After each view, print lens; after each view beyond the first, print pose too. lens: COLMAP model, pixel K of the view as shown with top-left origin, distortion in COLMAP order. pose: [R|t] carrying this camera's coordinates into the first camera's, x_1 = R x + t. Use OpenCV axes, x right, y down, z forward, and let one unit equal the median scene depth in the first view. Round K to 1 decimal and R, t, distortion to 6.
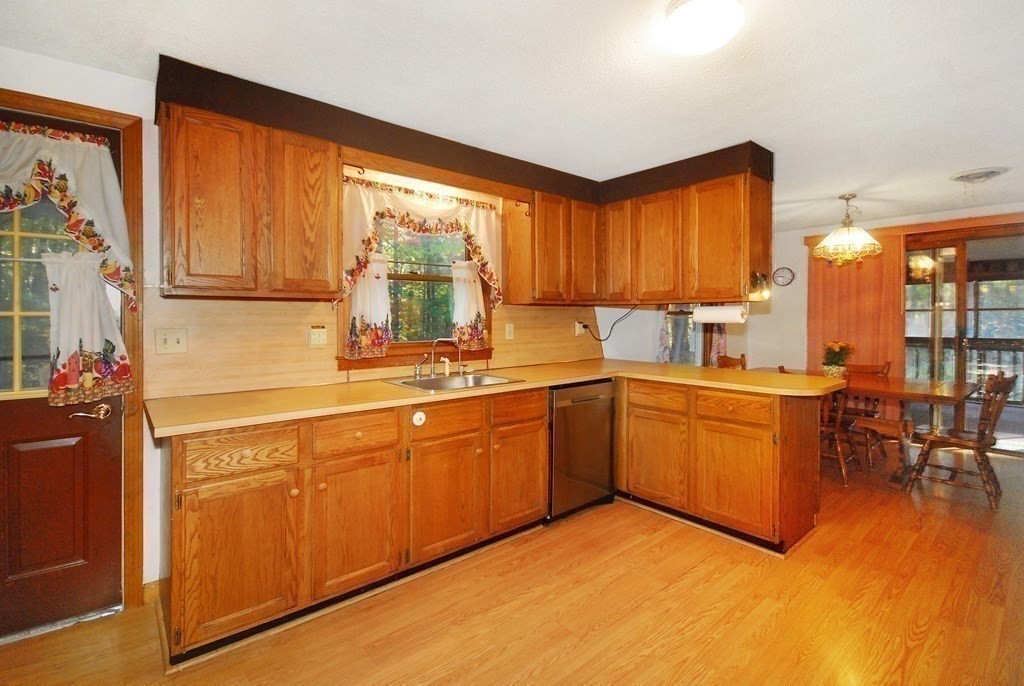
lens RADIAL K [[471.0, 0, 512.4], [0, 471.0, 319.3], [0, 0, 1]] dist [0.003423, 0.000051]
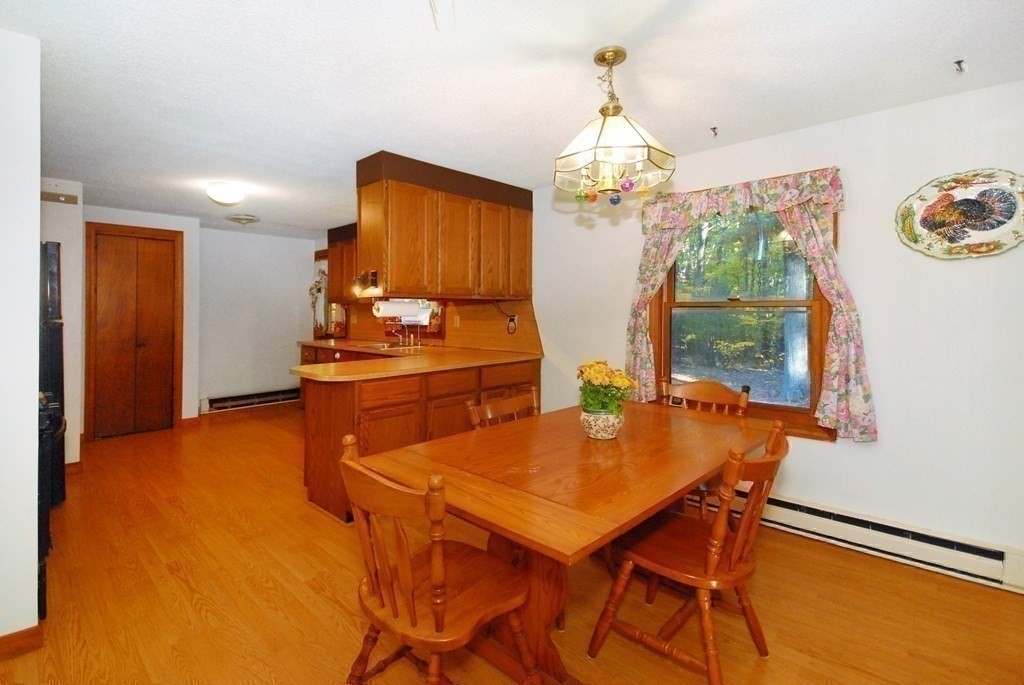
lens RADIAL K [[471.0, 0, 512.4], [0, 471.0, 318.8], [0, 0, 1]] dist [0.003423, 0.000051]
pose [[0.095037, 0.015674, -0.995350, 1.413258], [-0.006206, 0.999866, 0.015153, -0.003943], [0.995454, 0.004737, 0.095122, 1.038656]]
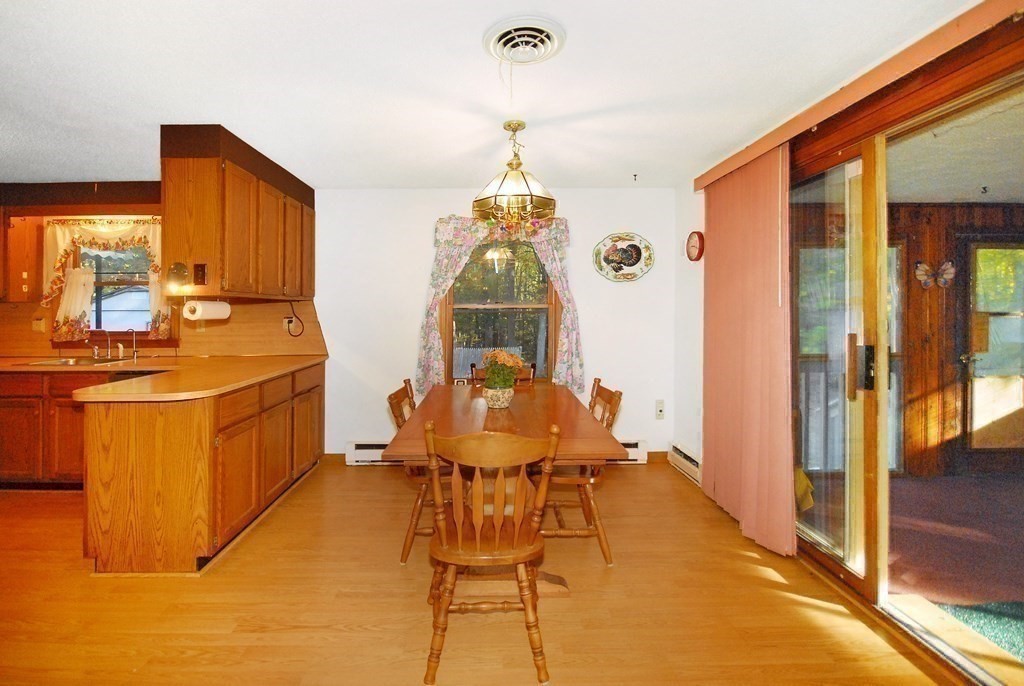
lens RADIAL K [[475.9, 0, 513.5], [0, 475.9, 310.3], [0, 0, 1]] dist [0.000291, -0.000032]
pose [[0.769534, -0.005400, -0.638583, 1.354337], [0.000707, 0.999971, -0.007603, -0.001098], [0.638605, 0.005399, 0.769515, 0.597828]]
